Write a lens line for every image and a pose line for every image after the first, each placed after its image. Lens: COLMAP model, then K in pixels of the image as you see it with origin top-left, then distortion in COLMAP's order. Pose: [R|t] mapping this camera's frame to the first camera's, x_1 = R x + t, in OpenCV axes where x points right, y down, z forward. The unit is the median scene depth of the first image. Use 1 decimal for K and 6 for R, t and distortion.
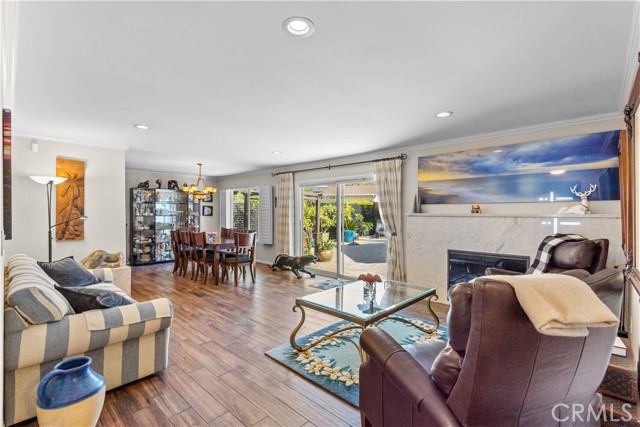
lens RADIAL K [[291.4, 0, 320.0], [0, 291.4, 213.5], [0, 0, 1]] dist [0.002624, -0.000046]
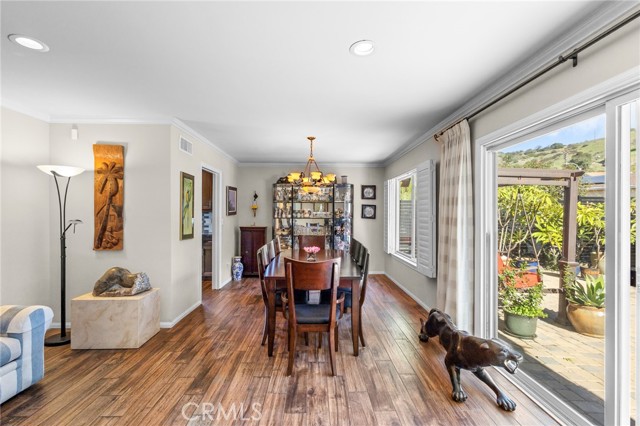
lens RADIAL K [[294.7, 0, 322.7], [0, 294.7, 212.9], [0, 0, 1]] dist [0.006315, 0.000122]
pose [[0.705269, -0.000899, -0.708939, 0.089533], [-0.004182, 0.999977, -0.005428, -0.003208], [0.708927, 0.006793, 0.705249, 0.804981]]
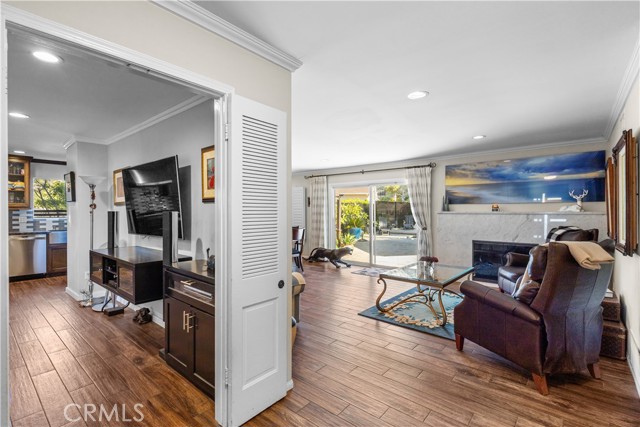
lens RADIAL K [[294.7, 0, 322.7], [0, 294.7, 213.4], [0, 0, 1]] dist [0.006315, 0.000122]
pose [[0.998397, -0.000550, 0.056599, -0.254928], [0.000389, 0.999996, 0.002850, 0.003847], [-0.056600, -0.002824, 0.998393, -0.215414]]
